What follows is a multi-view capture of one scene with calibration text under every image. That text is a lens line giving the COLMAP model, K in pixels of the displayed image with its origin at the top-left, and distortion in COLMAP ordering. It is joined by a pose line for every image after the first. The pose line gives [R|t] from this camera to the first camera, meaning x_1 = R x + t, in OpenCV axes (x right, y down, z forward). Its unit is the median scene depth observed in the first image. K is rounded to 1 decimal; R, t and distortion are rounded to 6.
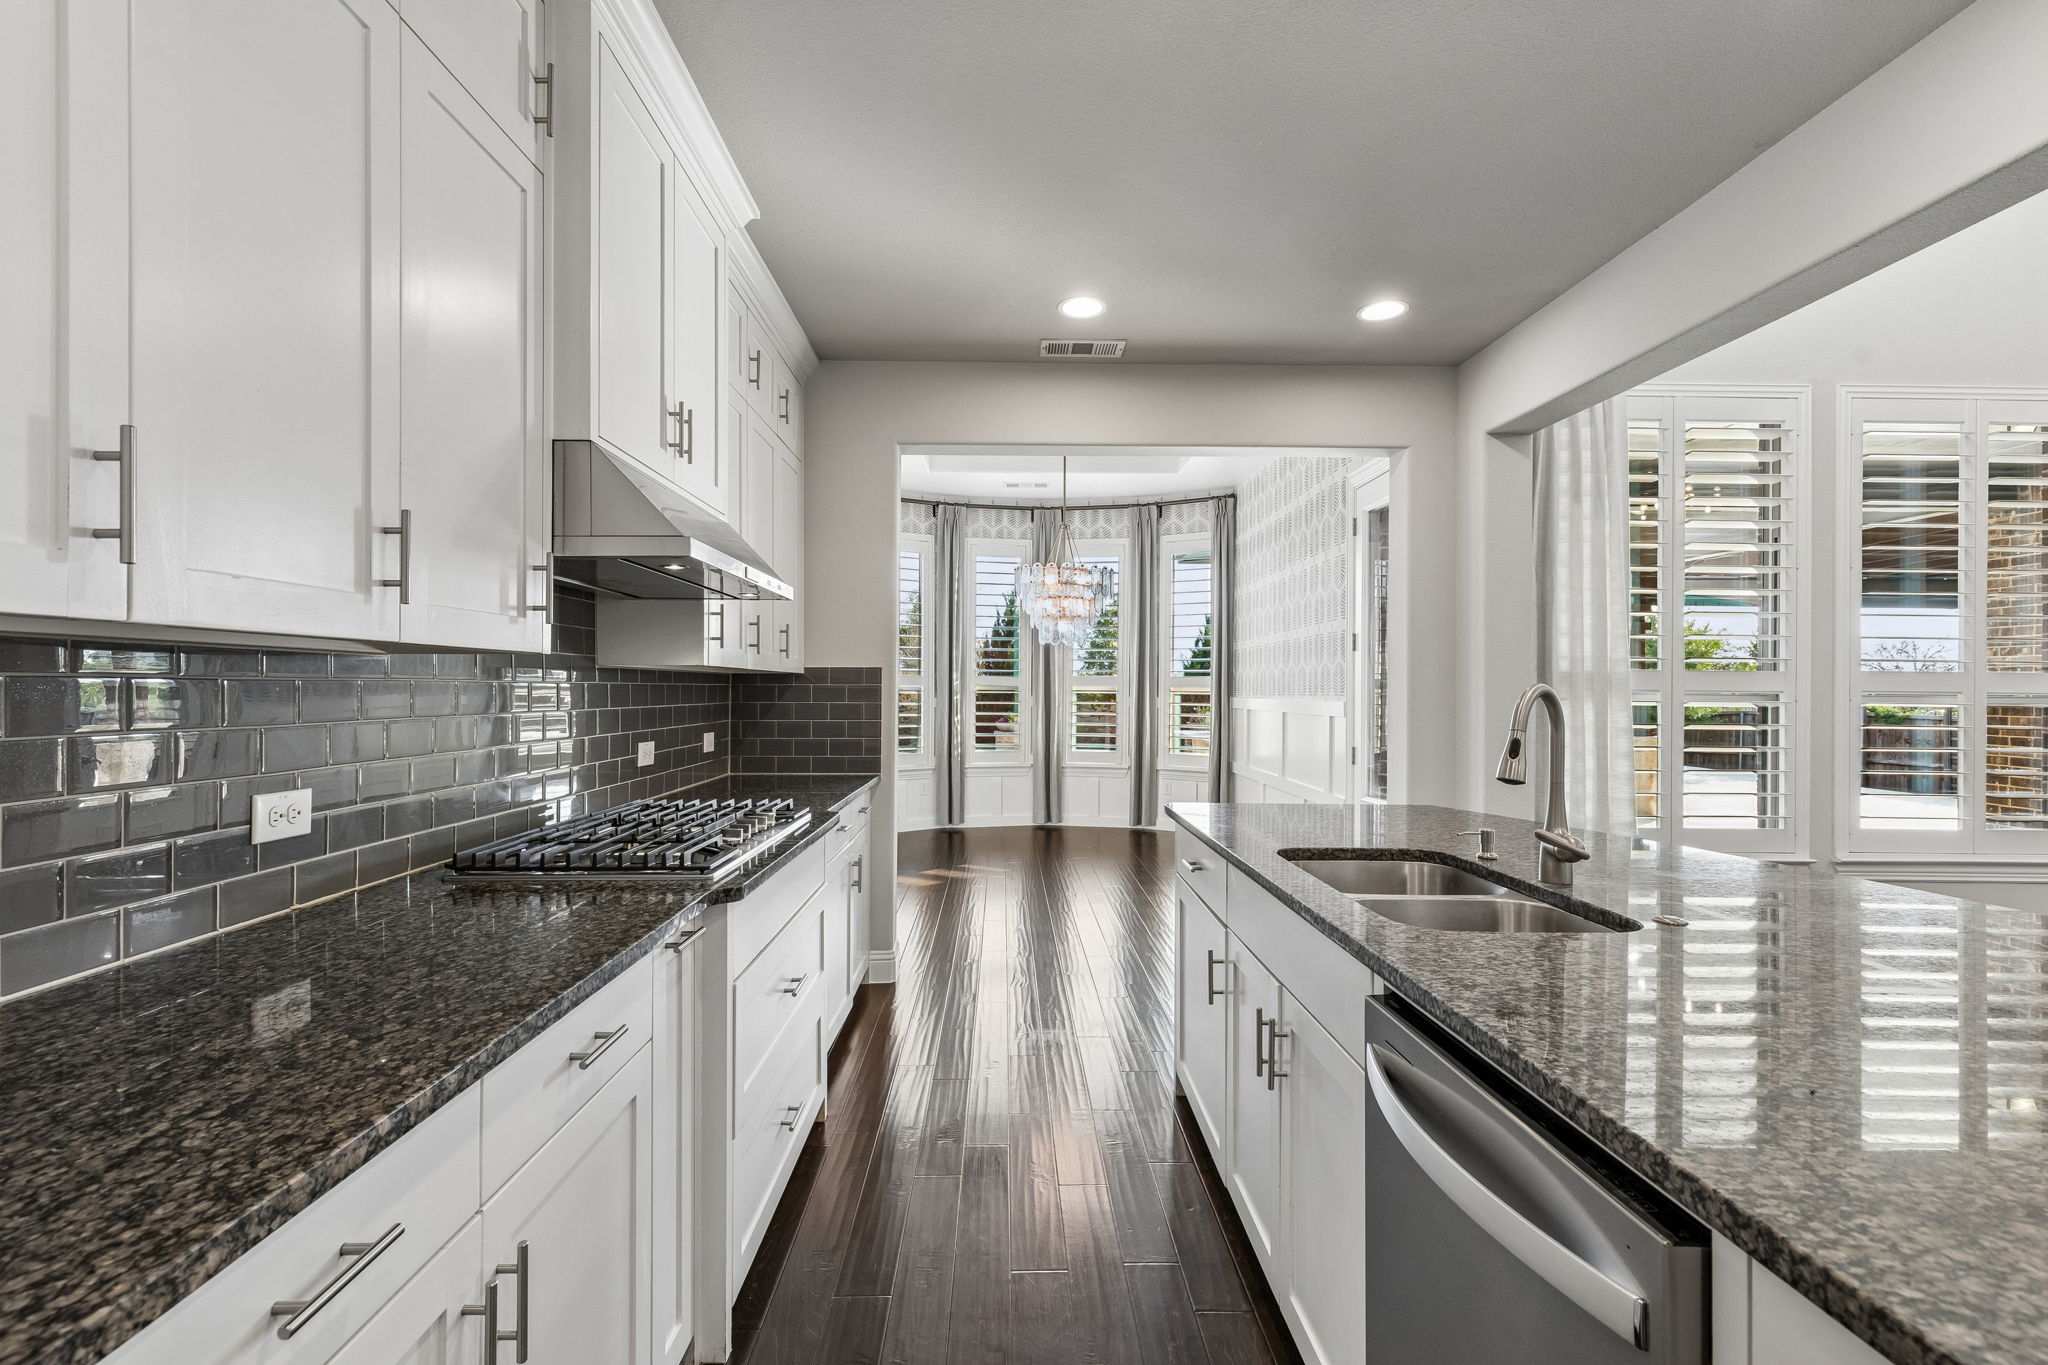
lens RADIAL K [[1079.5, 0, 1029.9], [0, 1079.5, 697.4], [0, 0, 1]] dist [-0.002040, -0.000086]
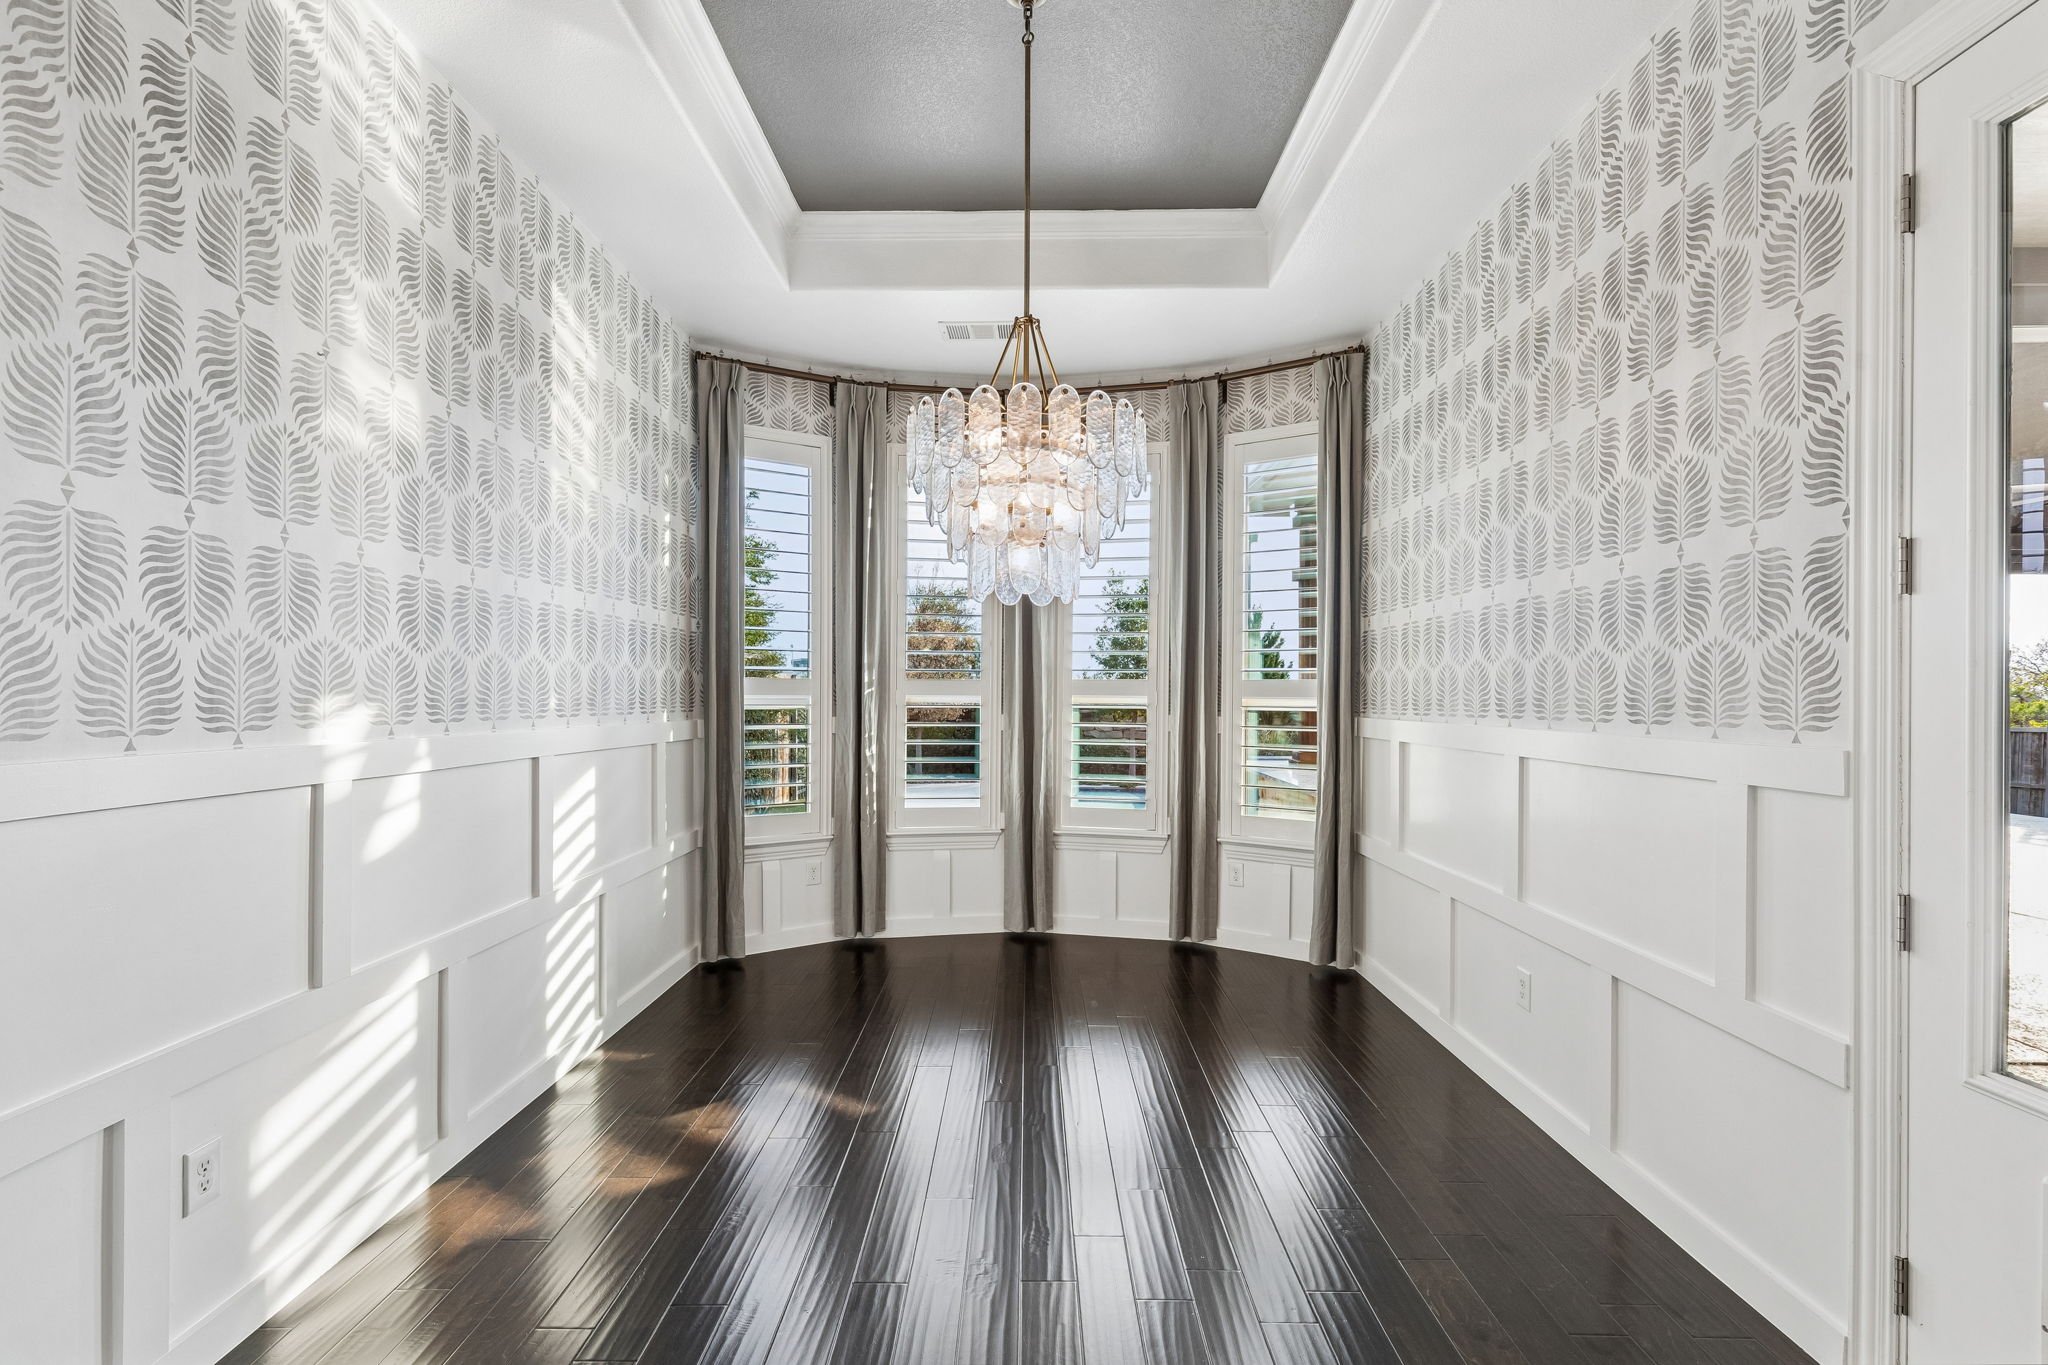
lens RADIAL K [[918.3, 0, 1012.7], [0, 918.3, 698.0], [0, 0, 1]] dist [0.002993, -0.000059]
pose [[0.998153, 0.000843, -0.060752, 0.038515], [-0.001085, 0.999992, -0.003949, -0.007624], [0.060748, 0.004008, 0.998145, 0.506587]]
